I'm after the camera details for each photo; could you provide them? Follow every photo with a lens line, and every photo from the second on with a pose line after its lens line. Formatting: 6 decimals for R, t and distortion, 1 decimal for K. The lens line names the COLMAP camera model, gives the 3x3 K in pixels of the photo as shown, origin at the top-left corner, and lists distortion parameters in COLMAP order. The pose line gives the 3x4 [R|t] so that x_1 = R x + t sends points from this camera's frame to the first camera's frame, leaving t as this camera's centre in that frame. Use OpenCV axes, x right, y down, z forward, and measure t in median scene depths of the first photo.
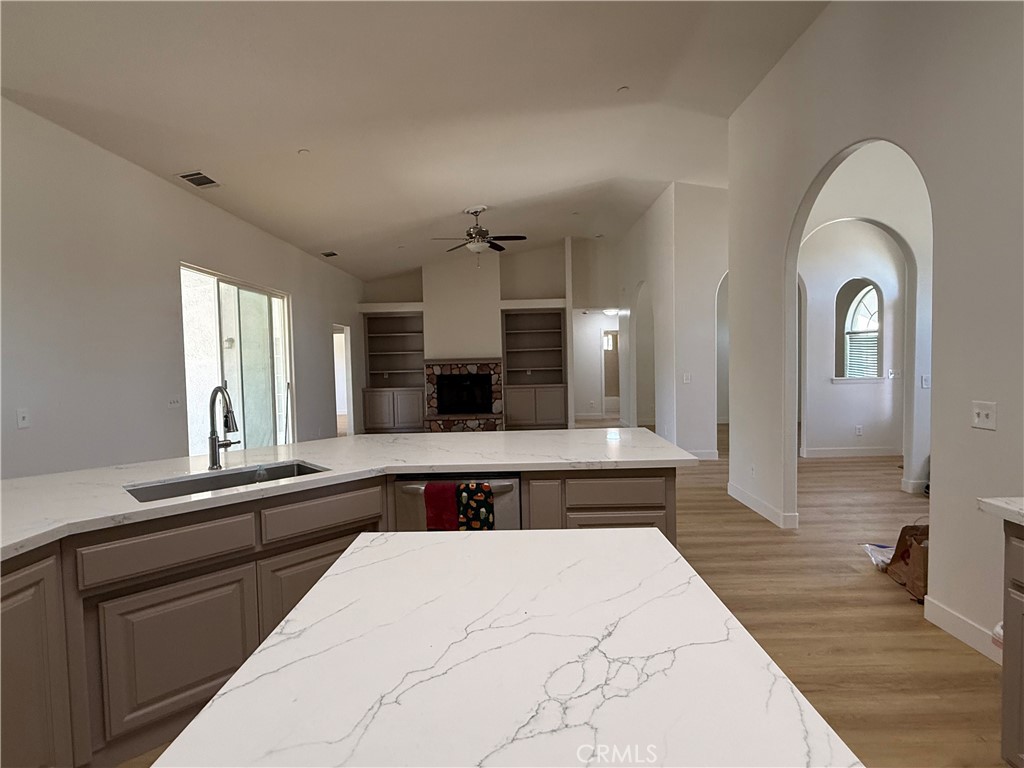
lens RADIAL K [[524.1, 0, 512.0], [0, 524.1, 384.0], [0, 0, 1]] dist [-0.003355, -0.000366]
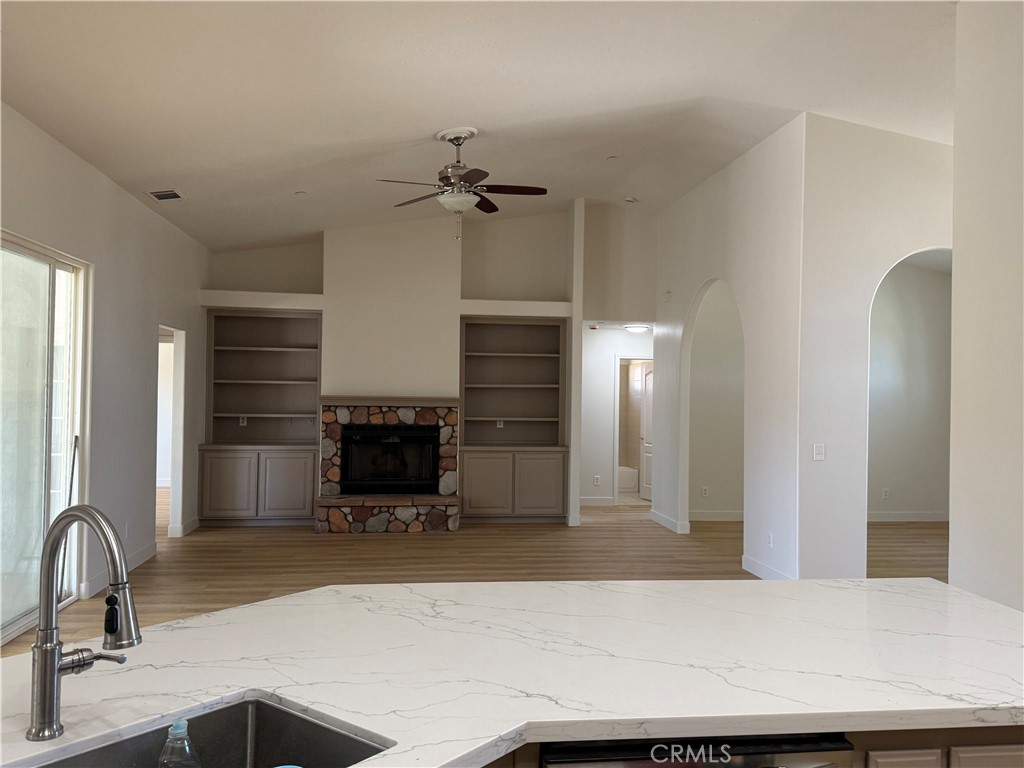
lens RADIAL K [[829.4, 0, 514.3], [0, 829.4, 388.6], [0, 0, 1]] dist [0.129404, -0.206201]
pose [[0.990653, 0.039661, 0.130513, -0.082189], [-0.032673, 0.997938, -0.055253, -0.012567], [-0.132436, 0.050473, 0.989906, 0.092291]]
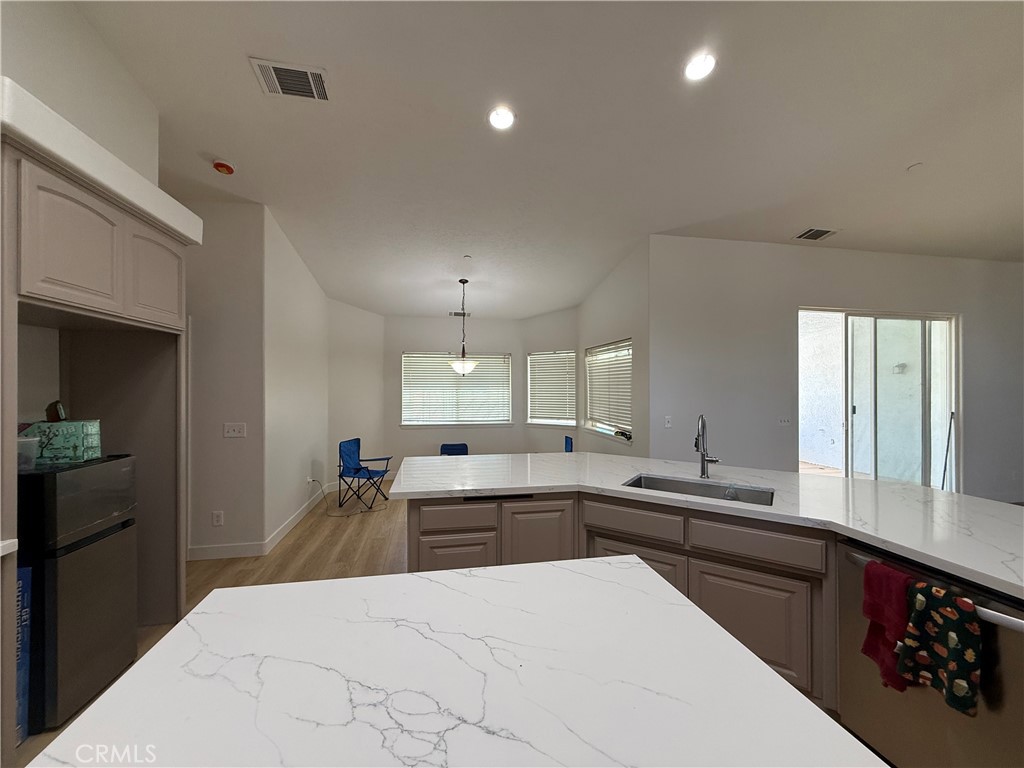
lens RADIAL K [[409.2, 0, 512.0], [0, 409.2, 384.0], [0, 0, 1]] dist [0.001312, -0.000072]
pose [[0.199642, 0.019394, -0.979677, 0.080696], [-0.050333, 0.998687, 0.009513, -0.013688], [0.978575, 0.047411, 0.200356, 0.077308]]
